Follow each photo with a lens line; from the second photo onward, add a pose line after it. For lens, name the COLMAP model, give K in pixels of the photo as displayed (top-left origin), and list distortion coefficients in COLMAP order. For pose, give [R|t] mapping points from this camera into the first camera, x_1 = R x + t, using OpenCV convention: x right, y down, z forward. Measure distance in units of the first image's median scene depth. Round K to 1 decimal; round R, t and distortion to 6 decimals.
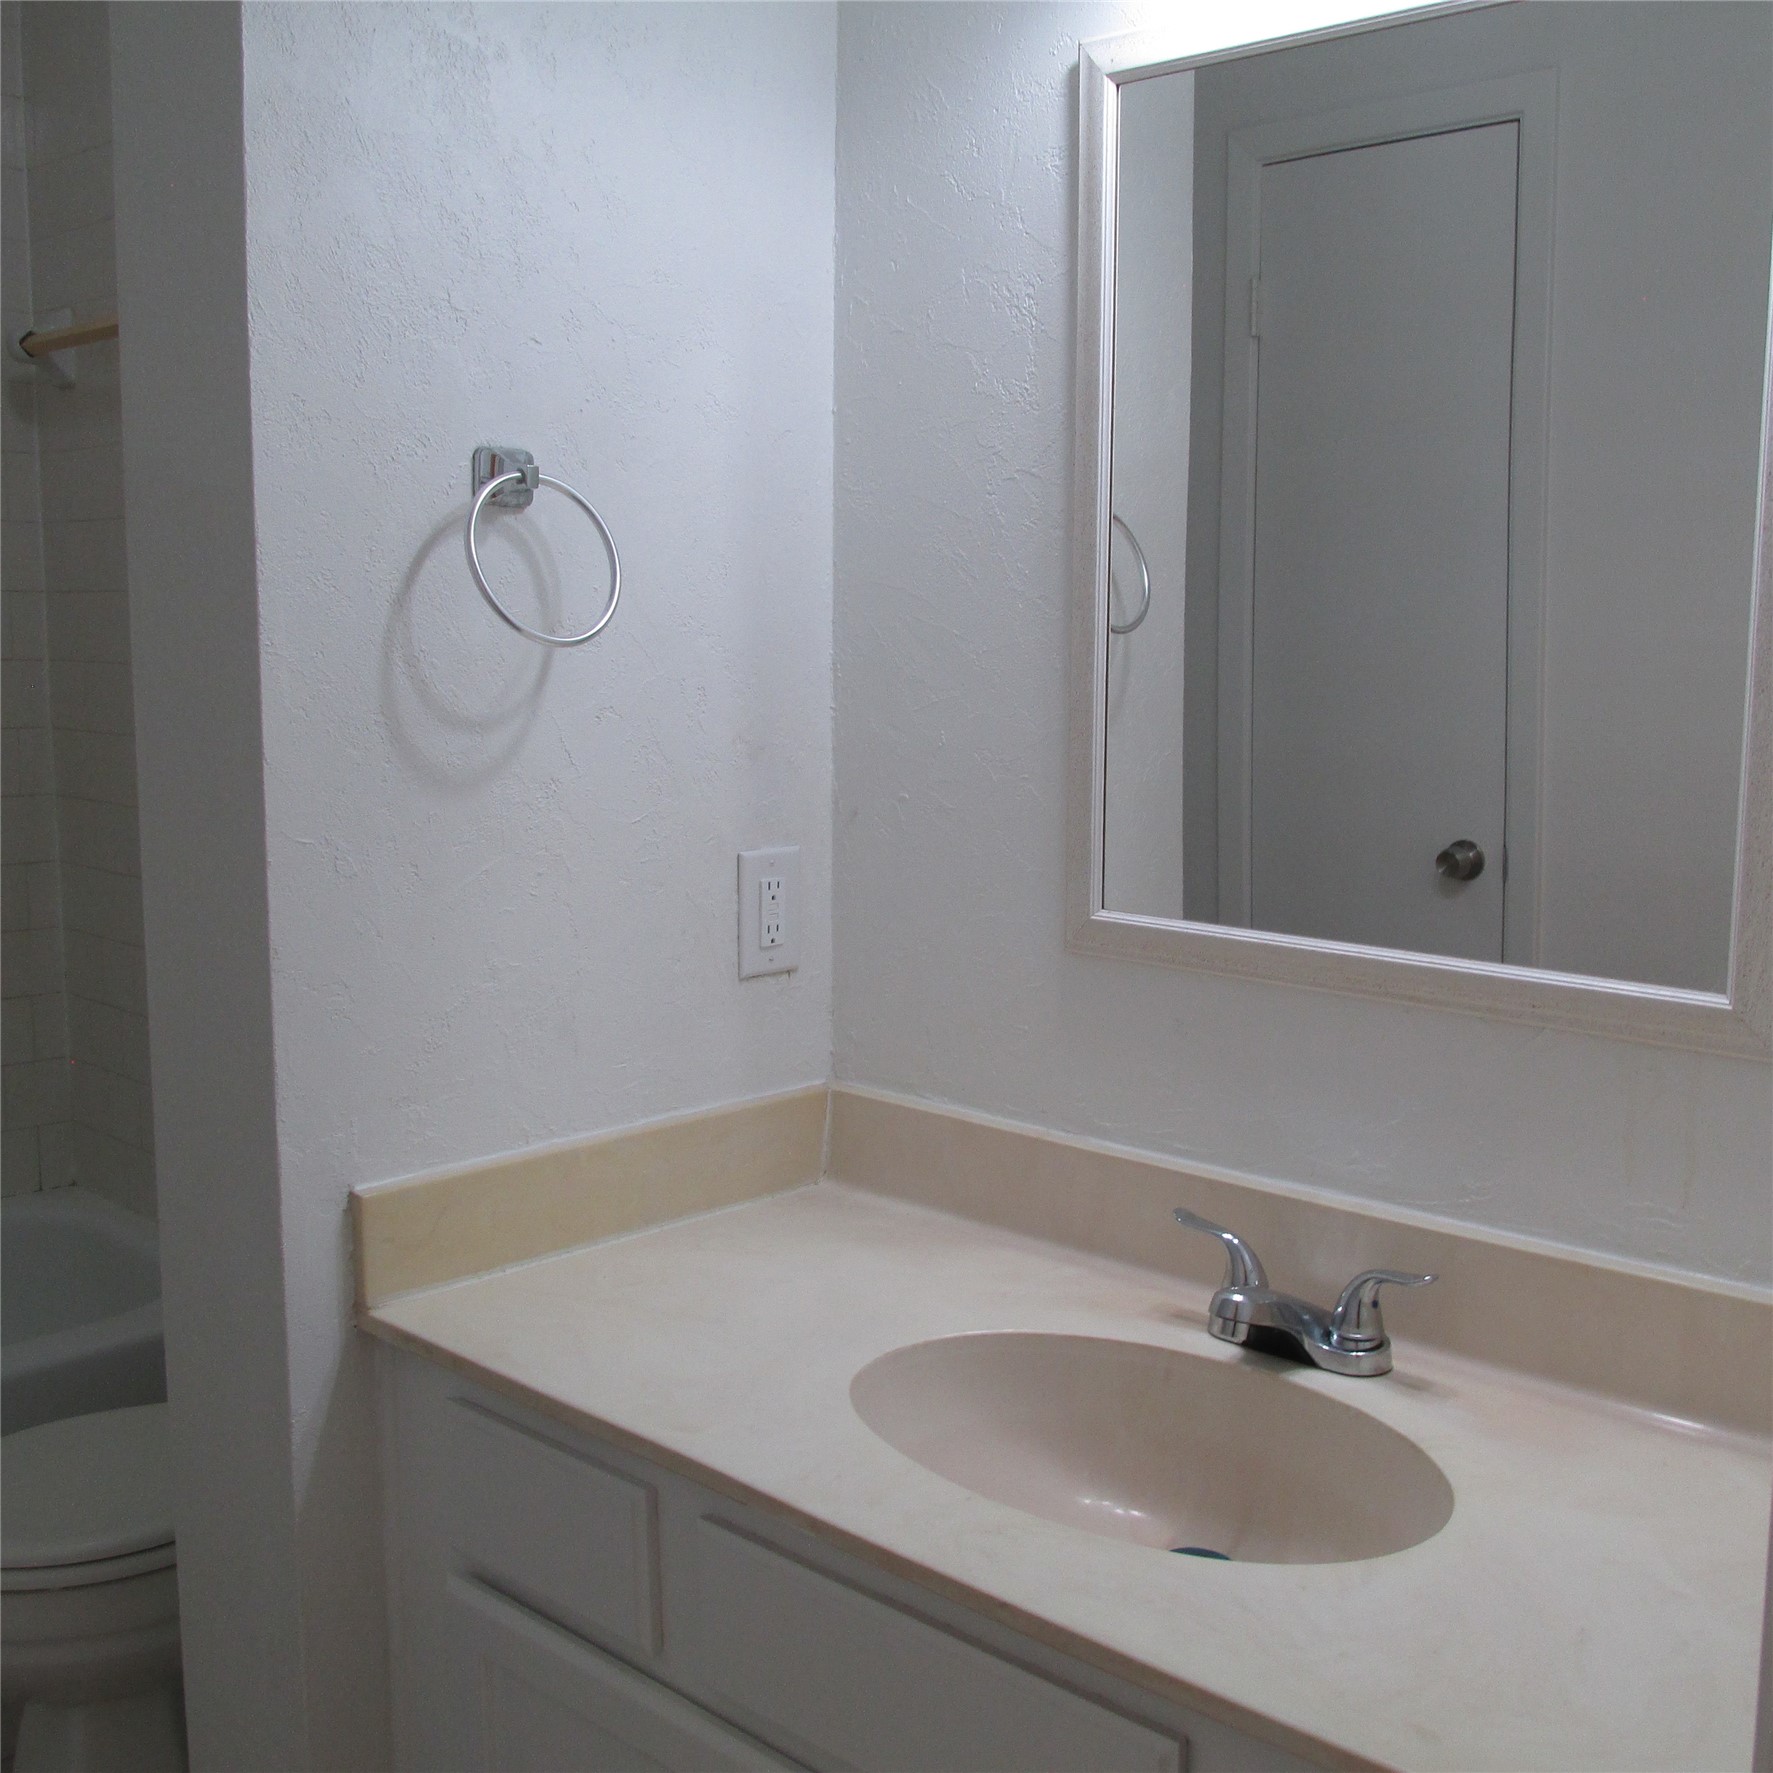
lens RADIAL K [[1966.2, 0, 886.8], [0, 1966.2, 893.7], [0, 0, 1]] dist [-0.033895, 0.000000]
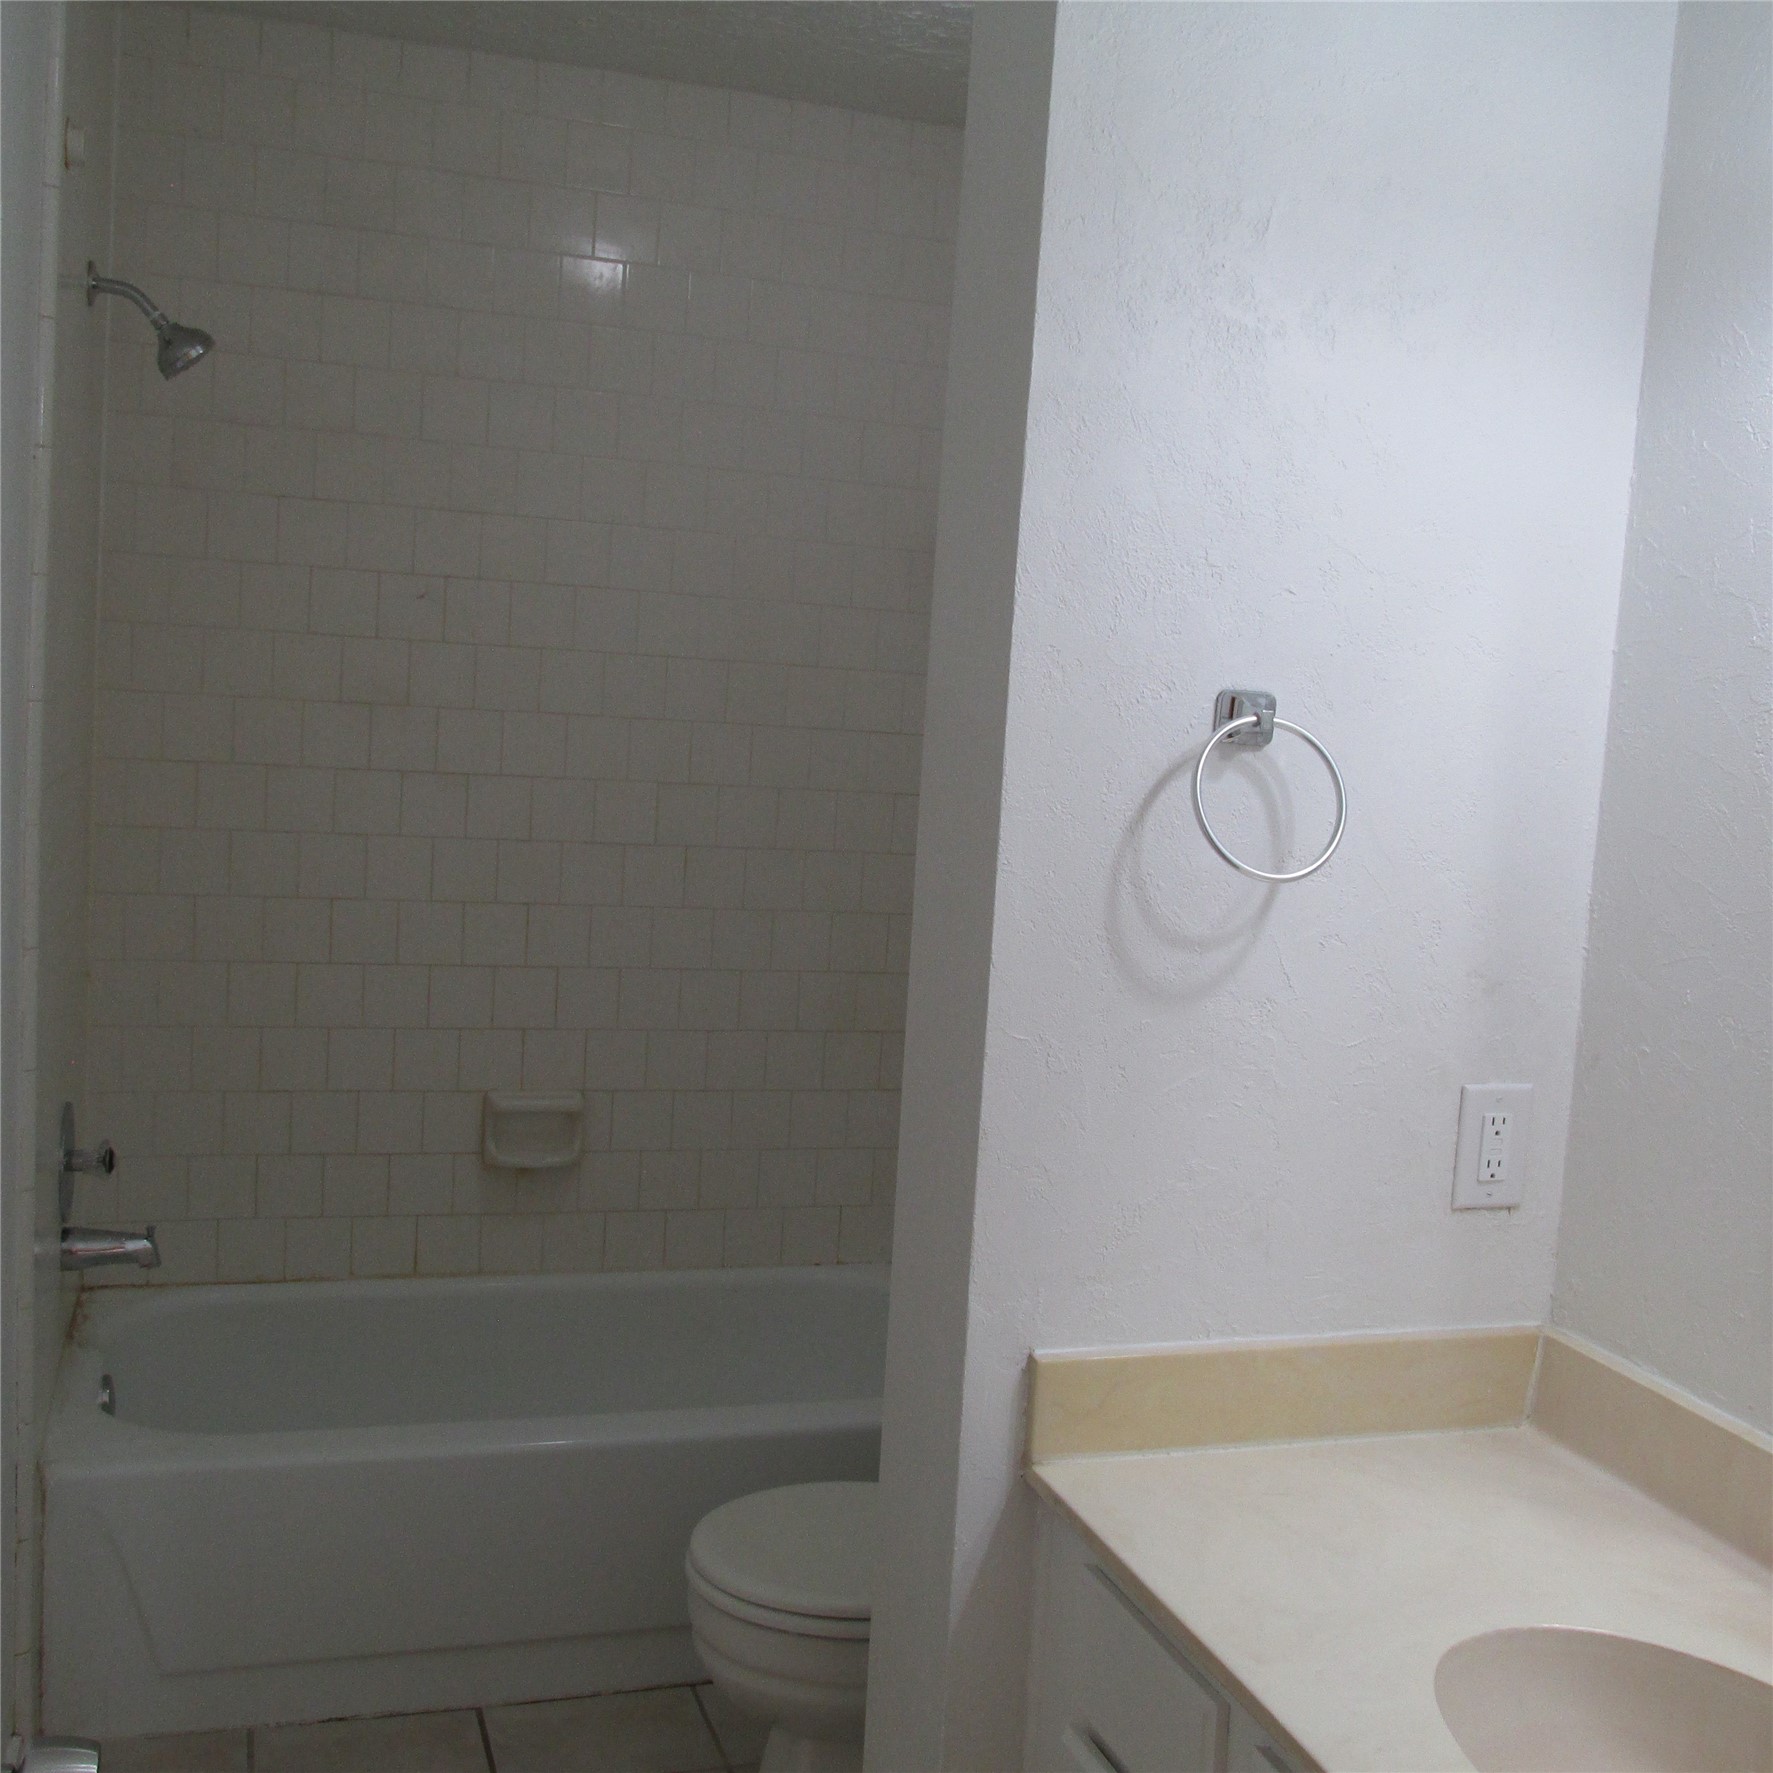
lens RADIAL K [[1966.2, 0, 895.8], [0, 1966.2, 884.4], [0, 0, 1]] dist [-0.033895, 0.000000]
pose [[0.877882, 0.096283, -0.469098, 0.146699], [-0.120265, 0.992512, -0.021353, -0.074774], [0.463530, 0.075161, 0.882888, -0.029752]]
